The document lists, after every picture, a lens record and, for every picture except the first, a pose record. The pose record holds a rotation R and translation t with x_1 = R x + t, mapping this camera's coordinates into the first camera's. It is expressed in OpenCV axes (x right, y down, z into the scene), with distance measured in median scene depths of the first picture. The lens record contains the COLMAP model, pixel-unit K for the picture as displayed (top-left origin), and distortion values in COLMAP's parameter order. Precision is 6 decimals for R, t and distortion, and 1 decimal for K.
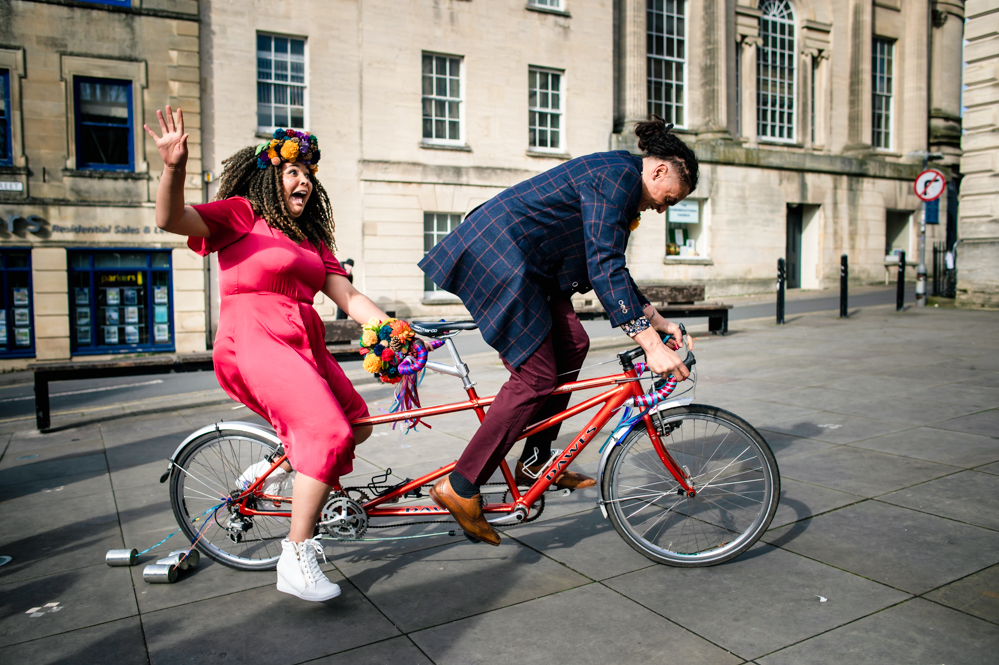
lens RADIAL K [[865.3, 0, 497.2], [0, 865.3, 318.6], [0, 0, 1]] dist [-0.039718, 0.017114]
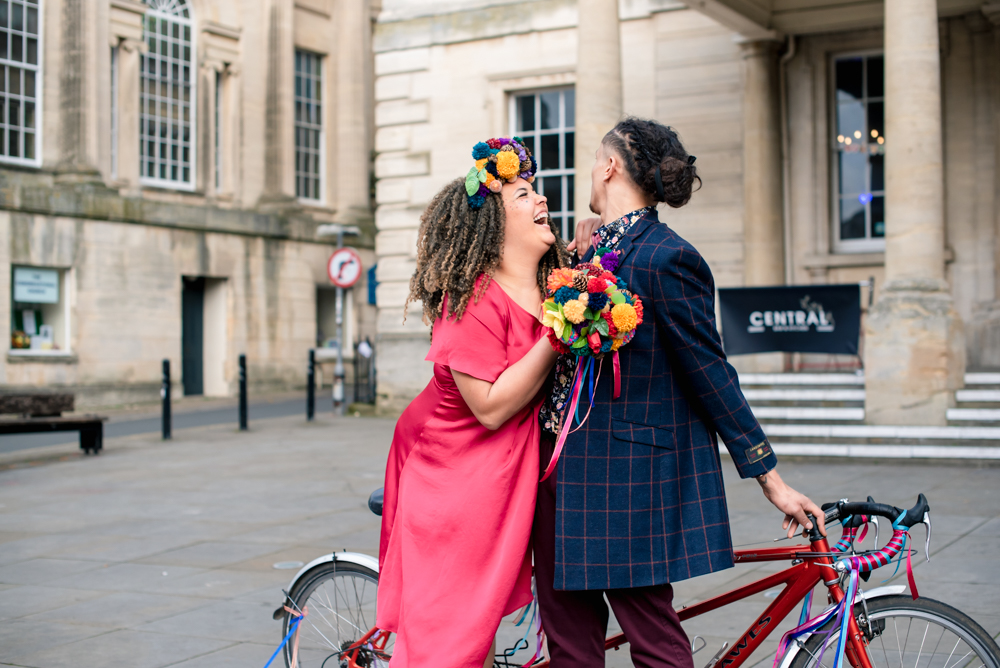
lens RADIAL K [[1456.7, 0, 500.0], [0, 1456.7, 334.0], [0, 0, 1]] dist [-0.138951, 0.098411]
pose [[0.861636, 0.008123, 0.507462, -0.041018], [0.031679, 0.997061, -0.069749, 0.005353], [-0.506537, 0.076174, 0.858847, -0.148814]]
